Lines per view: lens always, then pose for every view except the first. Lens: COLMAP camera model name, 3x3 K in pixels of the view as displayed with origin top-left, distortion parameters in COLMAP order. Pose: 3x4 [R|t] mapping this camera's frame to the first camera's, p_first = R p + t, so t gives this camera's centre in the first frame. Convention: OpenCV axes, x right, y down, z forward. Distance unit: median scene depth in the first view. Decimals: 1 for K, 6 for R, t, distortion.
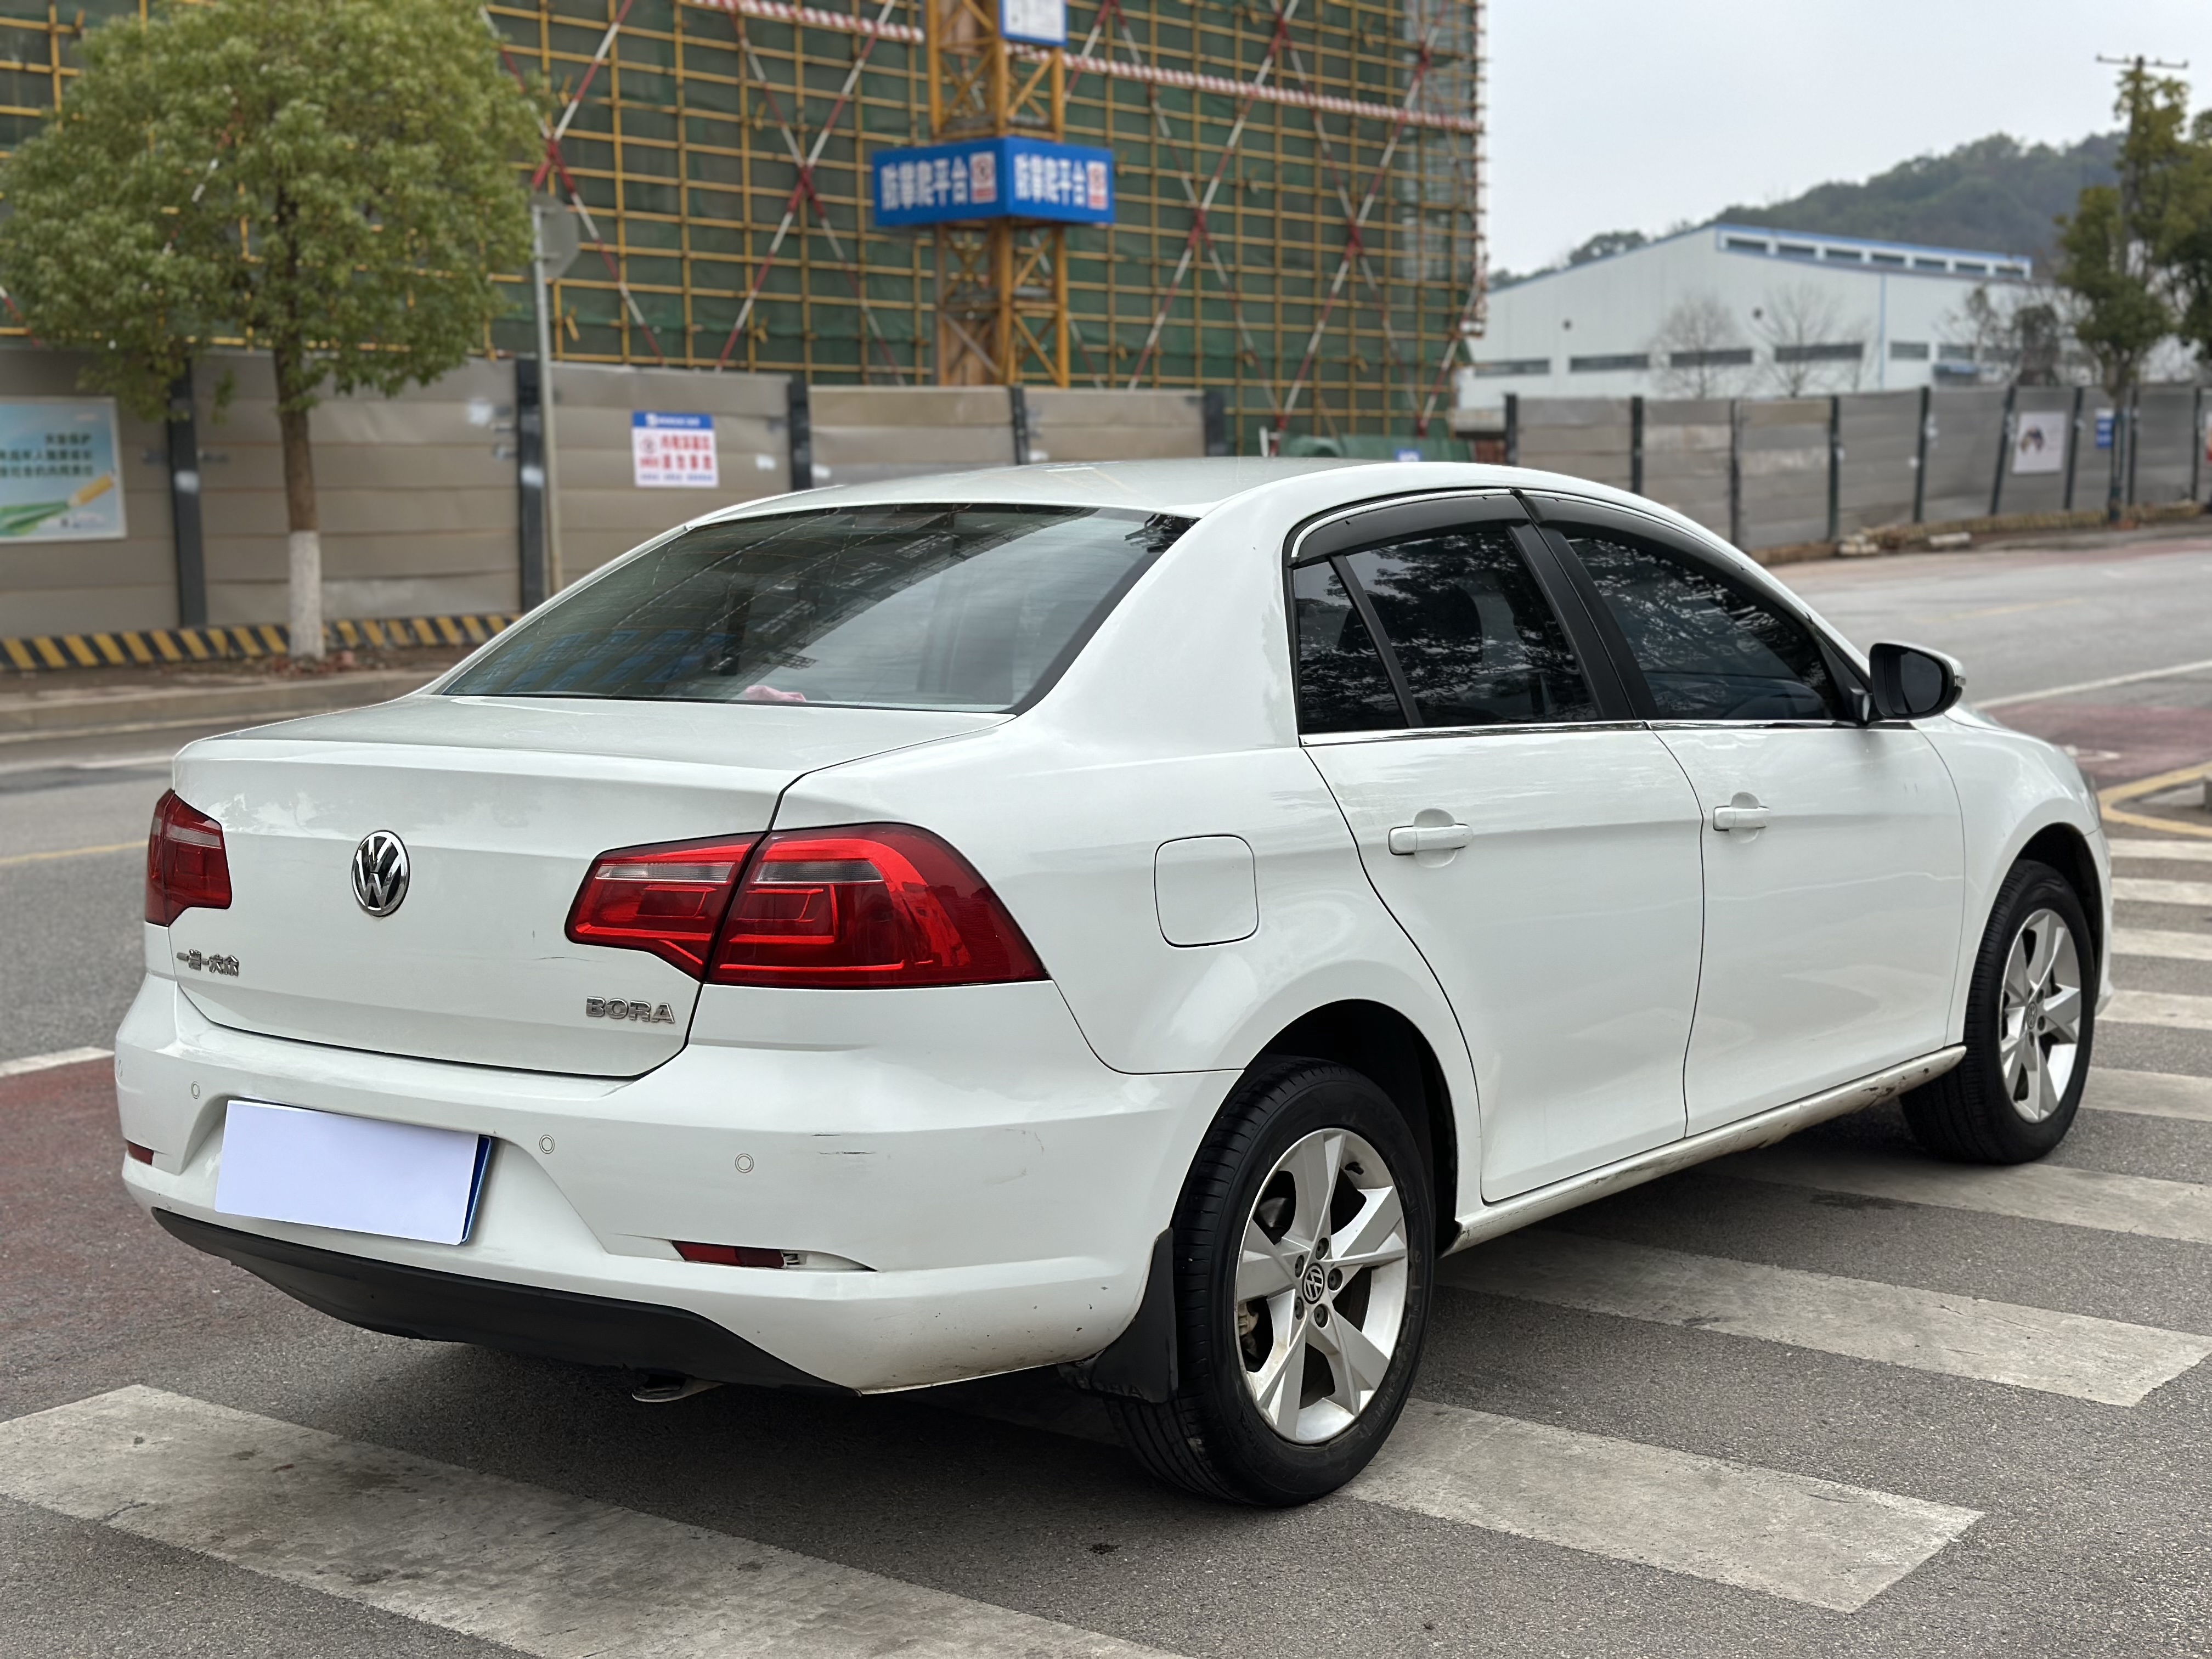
lens RADIAL K [[3056.9, 0, 1112.7], [0, 3056.9, 838.2], [0, 0, 1]] dist [0.213642, -0.486220]
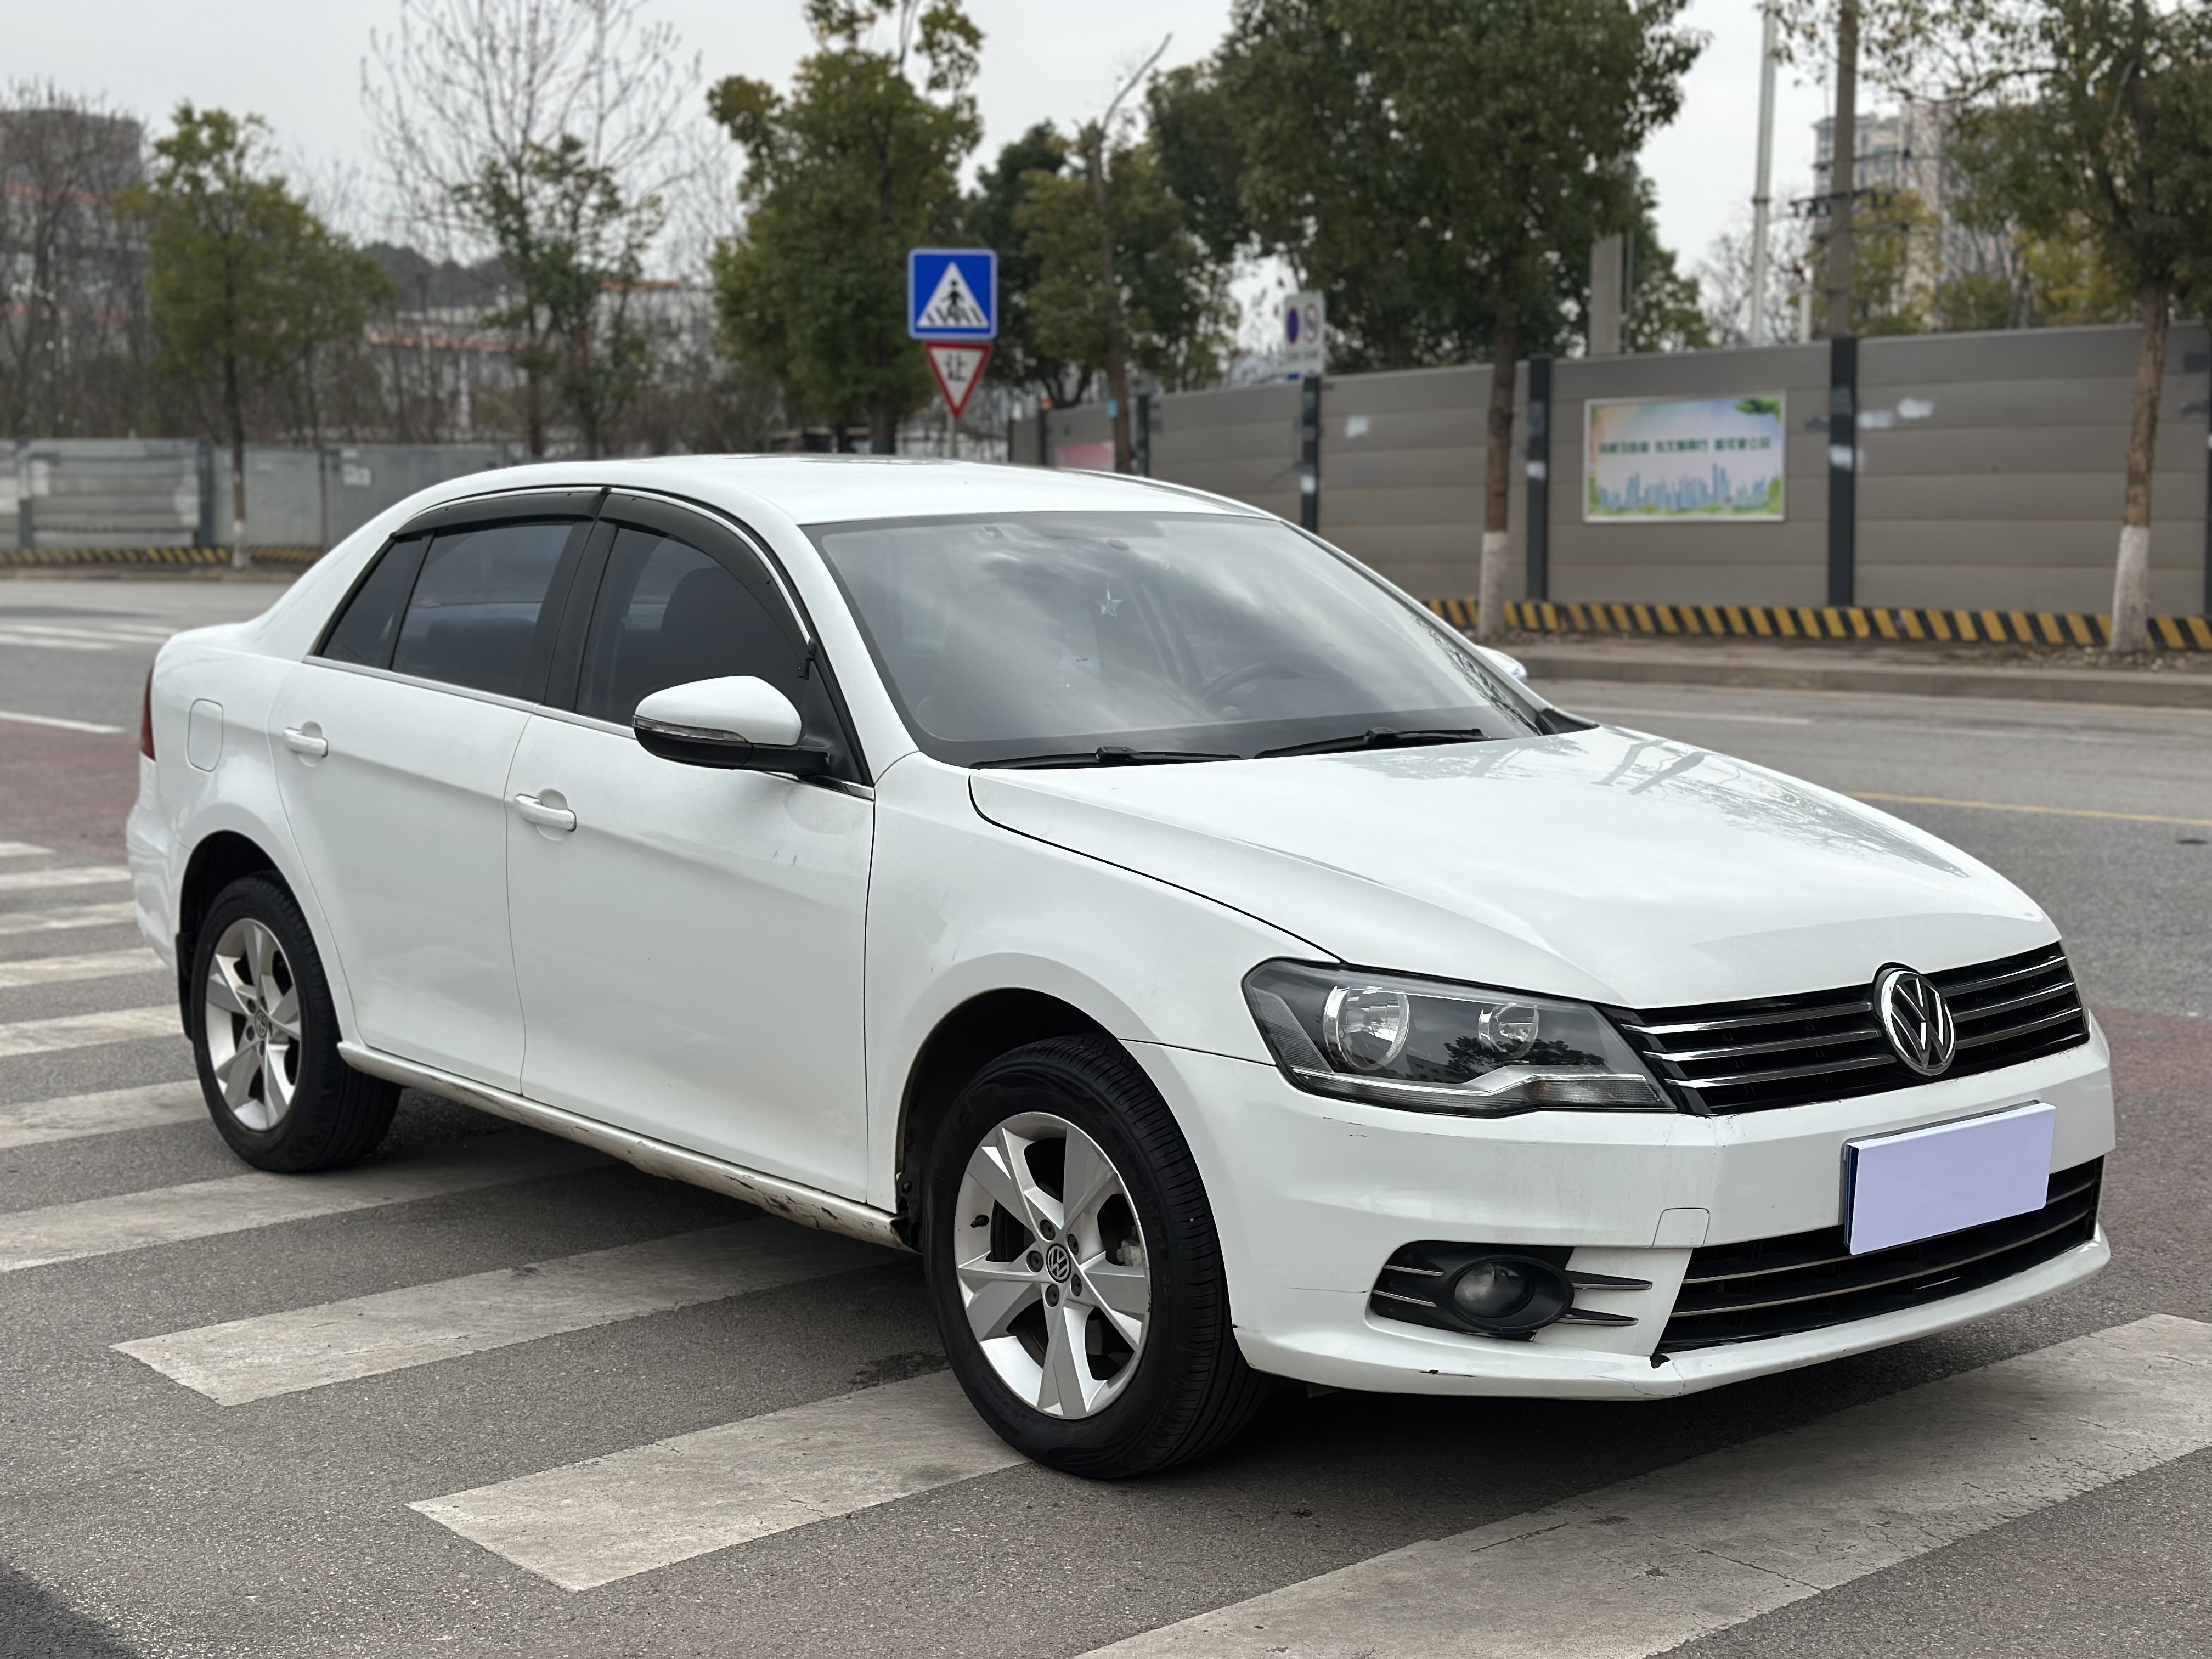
lens RADIAL K [[3018.5, 0, 1143.6], [0, 3018.5, 834.0], [0, 0, 1]] dist [0.249464, -0.610036]
pose [[-0.199455, 0.125197, -0.971876, 1.391327], [-0.110720, 0.982574, 0.149298, -0.209926], [0.973632, 0.137384, -0.182117, 1.659482]]
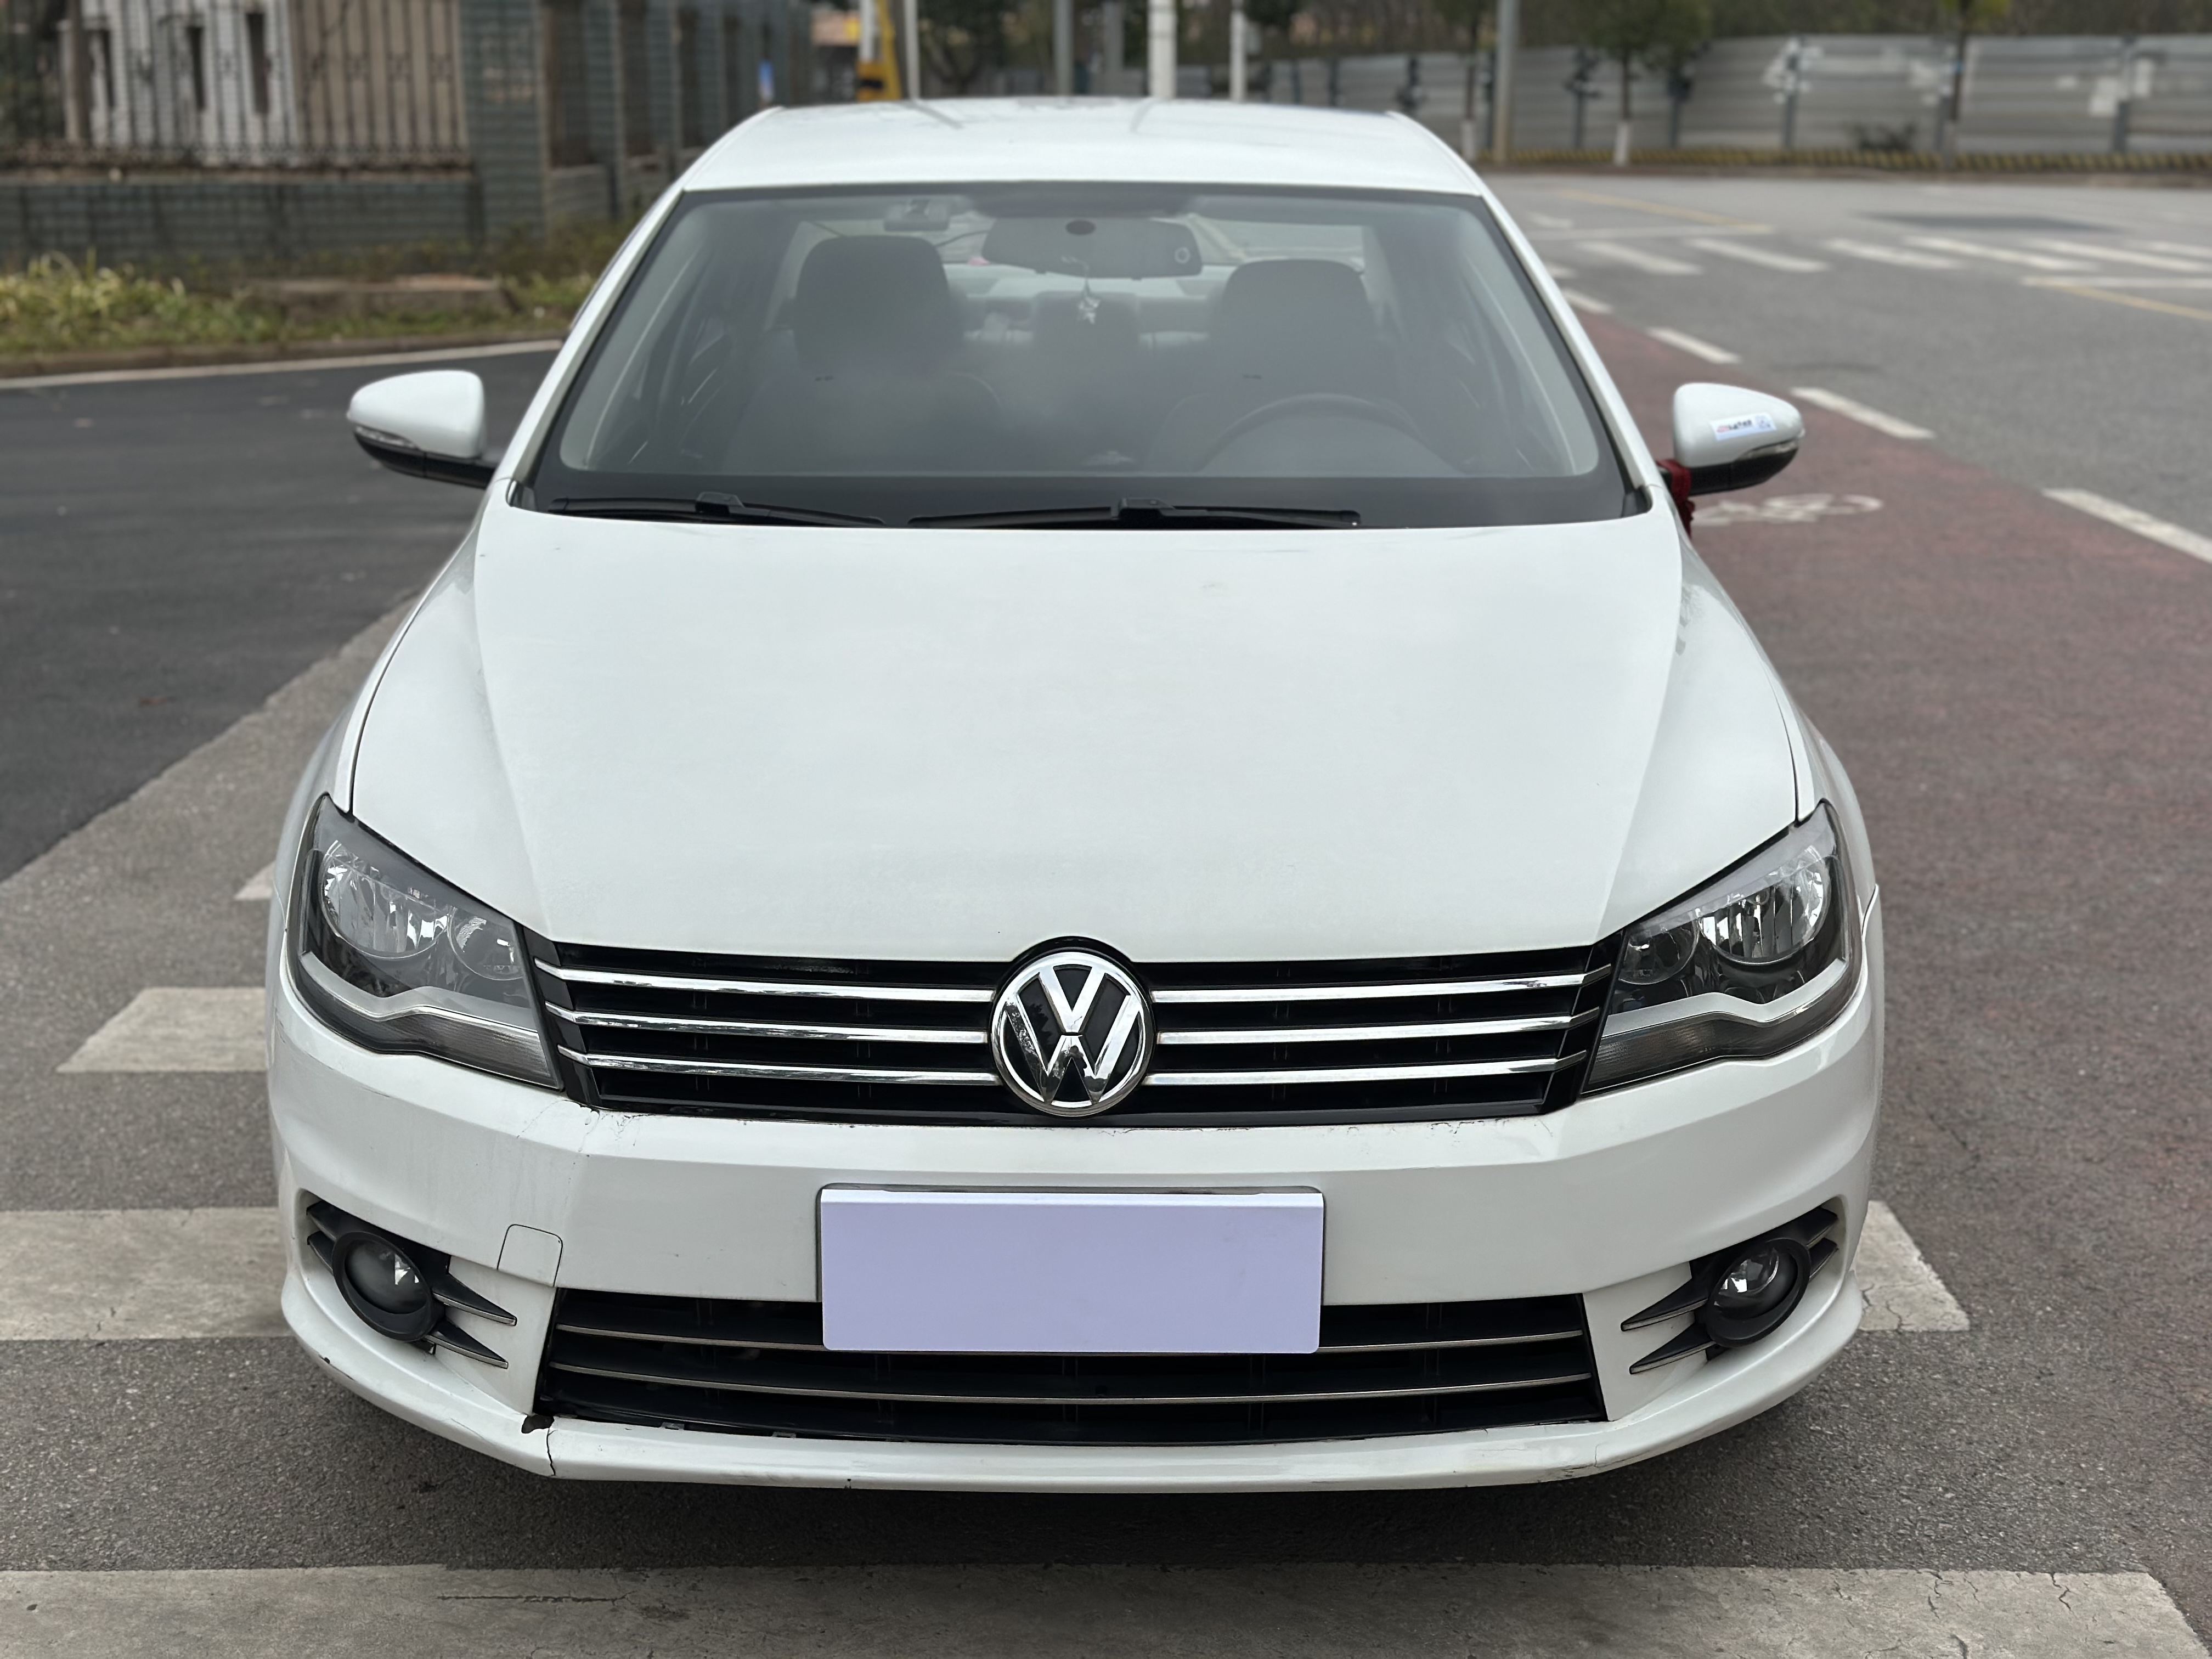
lens RADIAL K [[3056.9, 0, 1112.7], [0, 3056.9, 838.2], [0, 0, 1]] dist [0.213642, -0.486220]
pose [[-0.789151, 0.157459, -0.593673, 0.768216], [-0.063157, 0.940653, 0.333440, -0.284021], [0.610943, 0.300629, -0.732373, 2.190716]]
